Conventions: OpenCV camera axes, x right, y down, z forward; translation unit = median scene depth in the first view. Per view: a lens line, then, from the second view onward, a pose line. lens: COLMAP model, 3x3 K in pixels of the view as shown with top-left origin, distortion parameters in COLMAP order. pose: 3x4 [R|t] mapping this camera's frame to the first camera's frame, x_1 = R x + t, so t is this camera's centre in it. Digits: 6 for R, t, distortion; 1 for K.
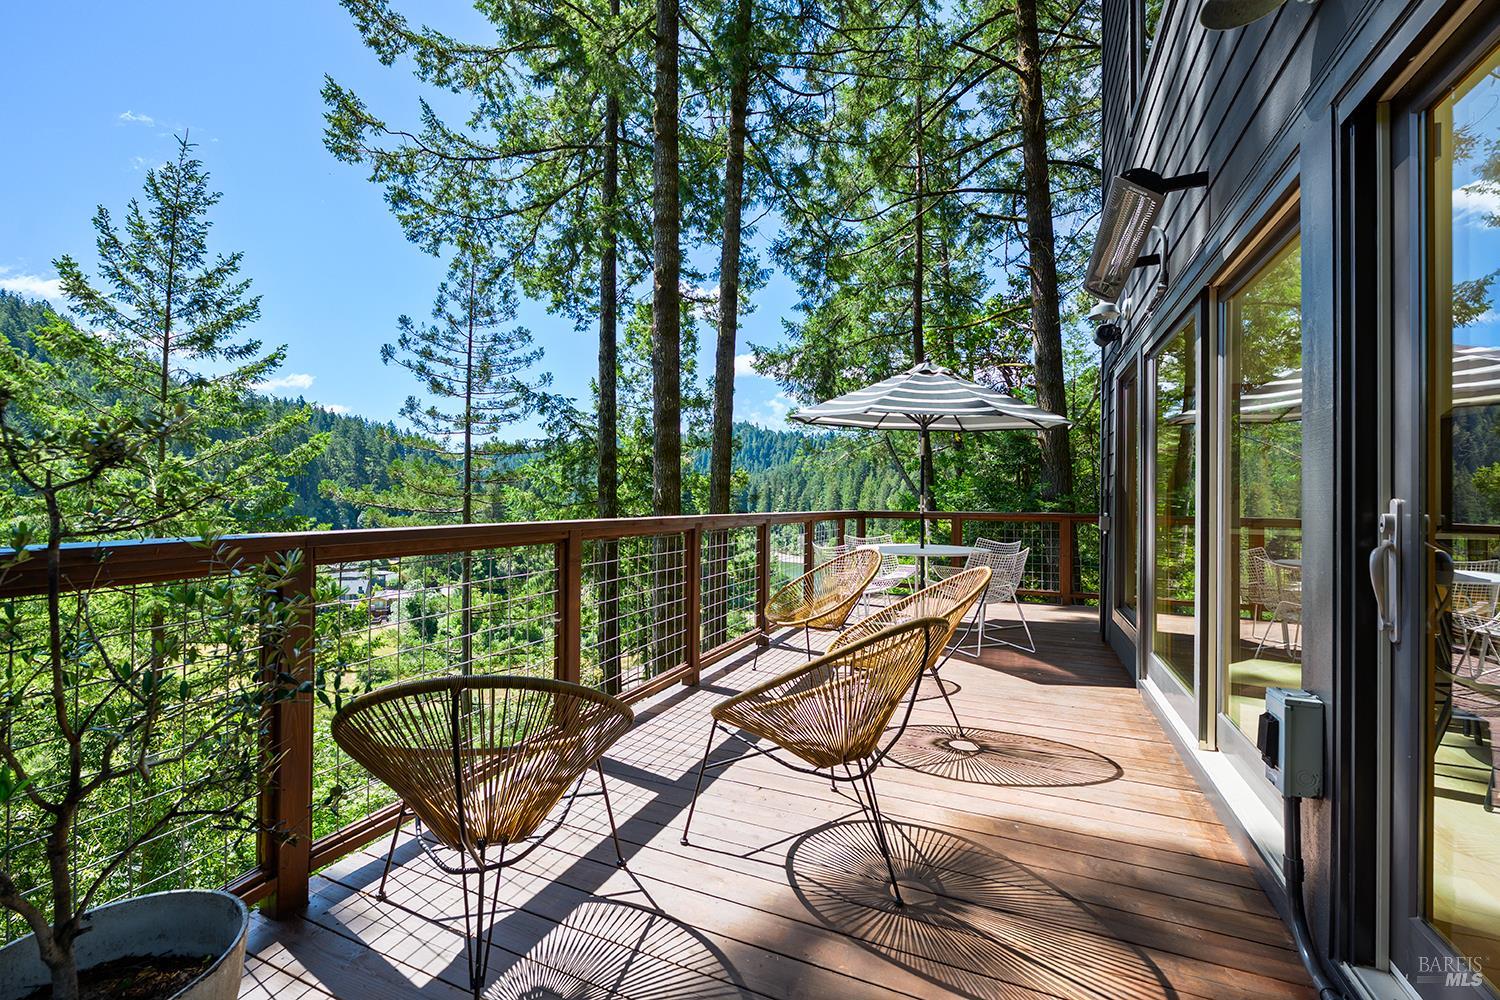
lens RADIAL K [[615.2, 0, 749.1], [0, 615.2, 500.3], [0, 0, 1]] dist [-0.002209, -0.001105]
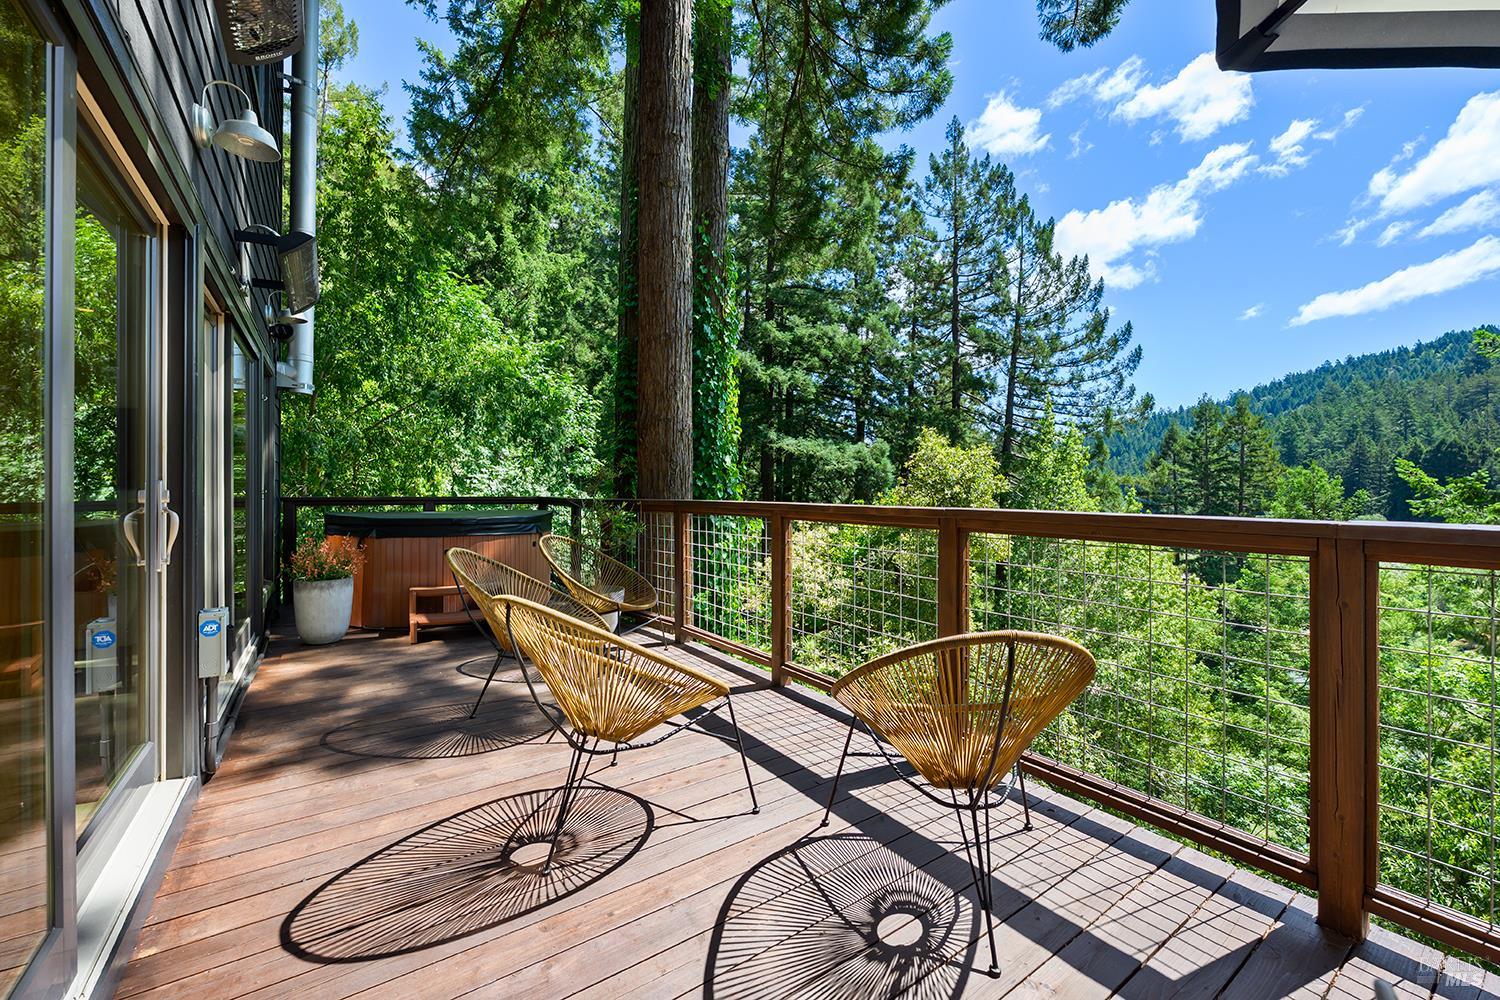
lens RADIAL K [[615.2, 0, 764.4], [0, 615.2, 477.4], [0, 0, 1]] dist [-0.002209, -0.001105]
pose [[-0.519869, -0.015782, -0.854100, 0.132611], [-0.002369, 0.999852, -0.017033, -0.002770], [0.854243, -0.006831, -0.519830, 0.258644]]
